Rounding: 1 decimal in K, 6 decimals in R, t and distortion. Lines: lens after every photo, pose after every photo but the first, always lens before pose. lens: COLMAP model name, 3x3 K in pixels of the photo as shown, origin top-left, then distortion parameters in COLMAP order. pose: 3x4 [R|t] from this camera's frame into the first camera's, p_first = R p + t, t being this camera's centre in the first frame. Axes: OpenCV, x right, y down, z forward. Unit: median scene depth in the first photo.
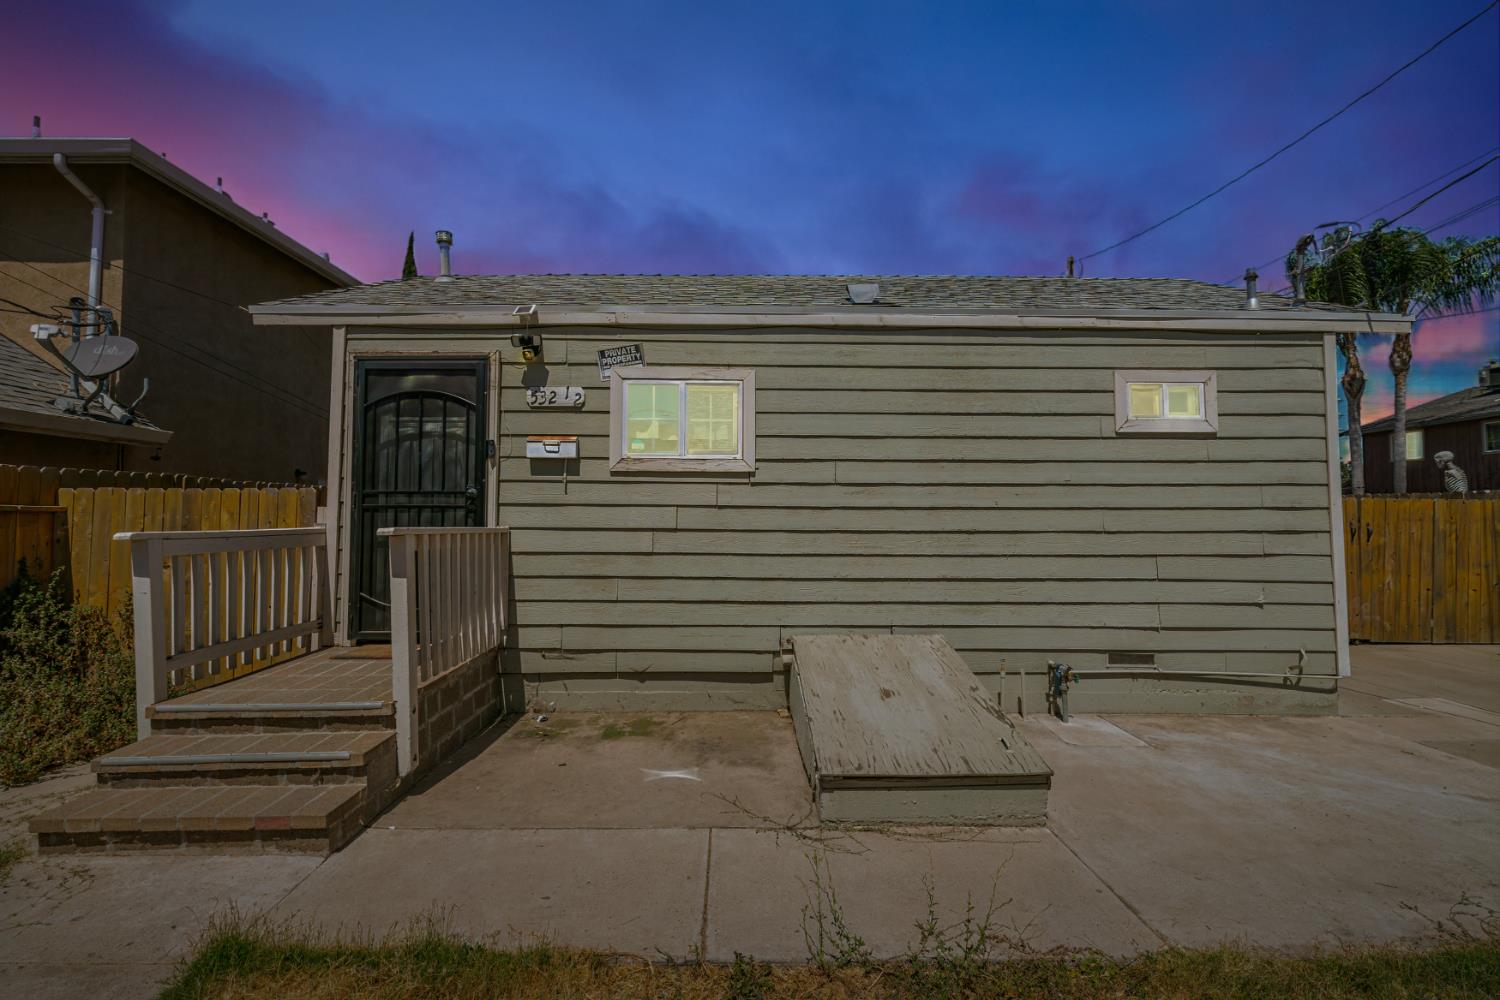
lens RADIAL K [[642.3, 0, 740.6], [0, 642.3, 494.2], [0, 0, 1]] dist [0.000399, 0.000061]
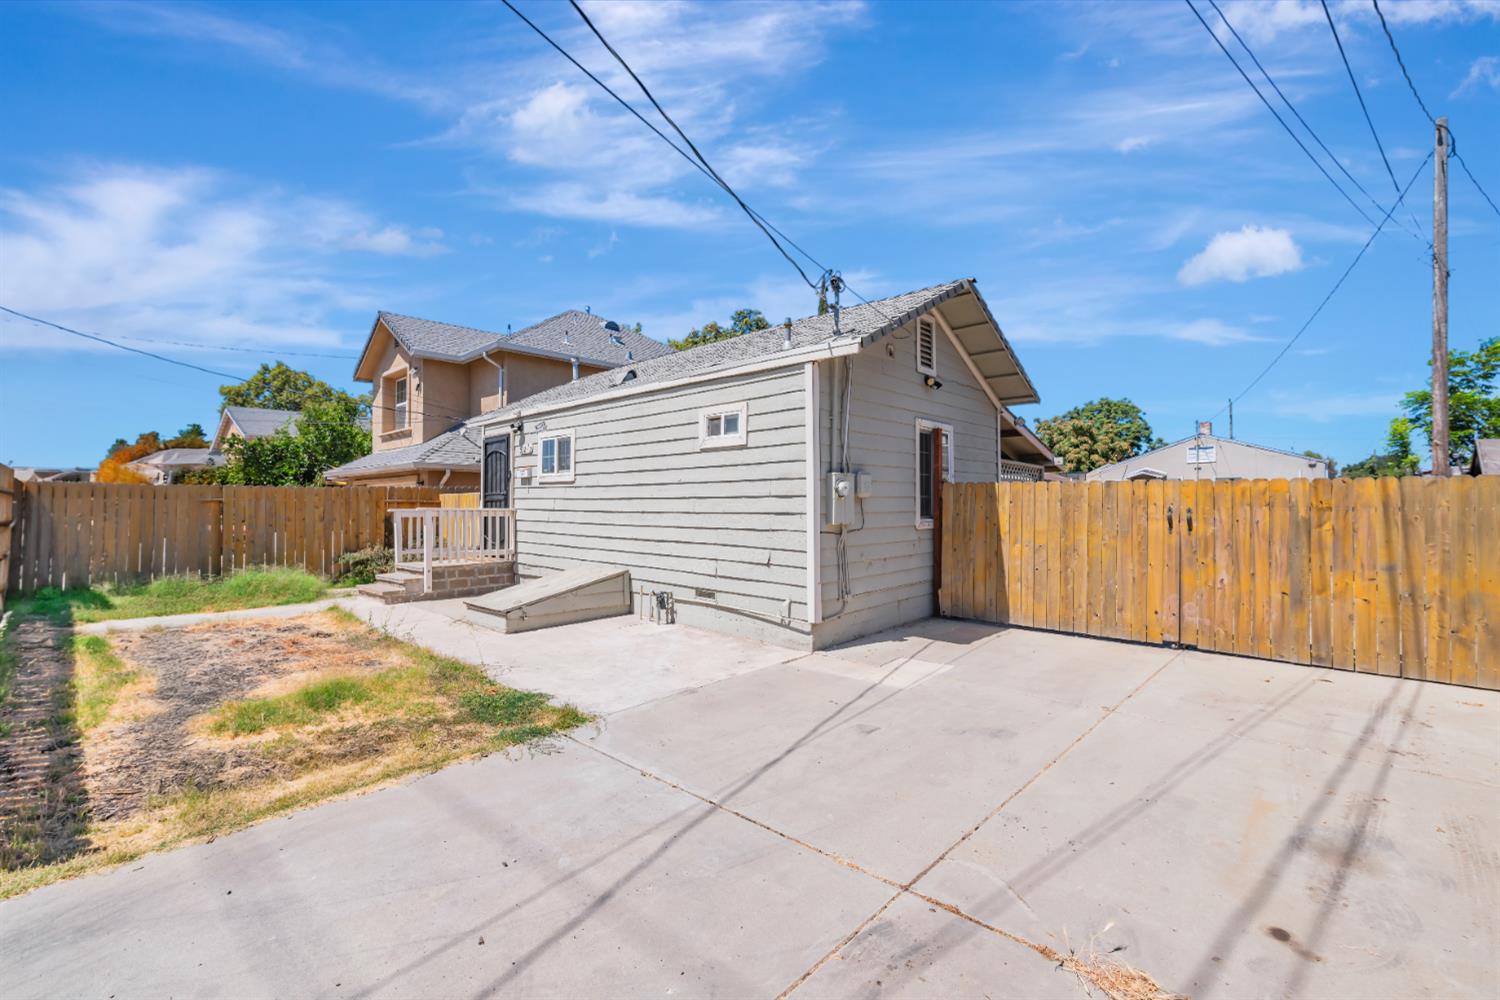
lens RADIAL K [[642.3, 0, 740.6], [0, 642.3, 494.2], [0, 0, 1]] dist [0.000399, 0.000061]
pose [[0.708427, -0.013496, -0.705656, 1.762959], [0.026681, 0.999615, 0.007667, 0.004329], [0.705280, -0.024259, 0.708514, -0.034492]]
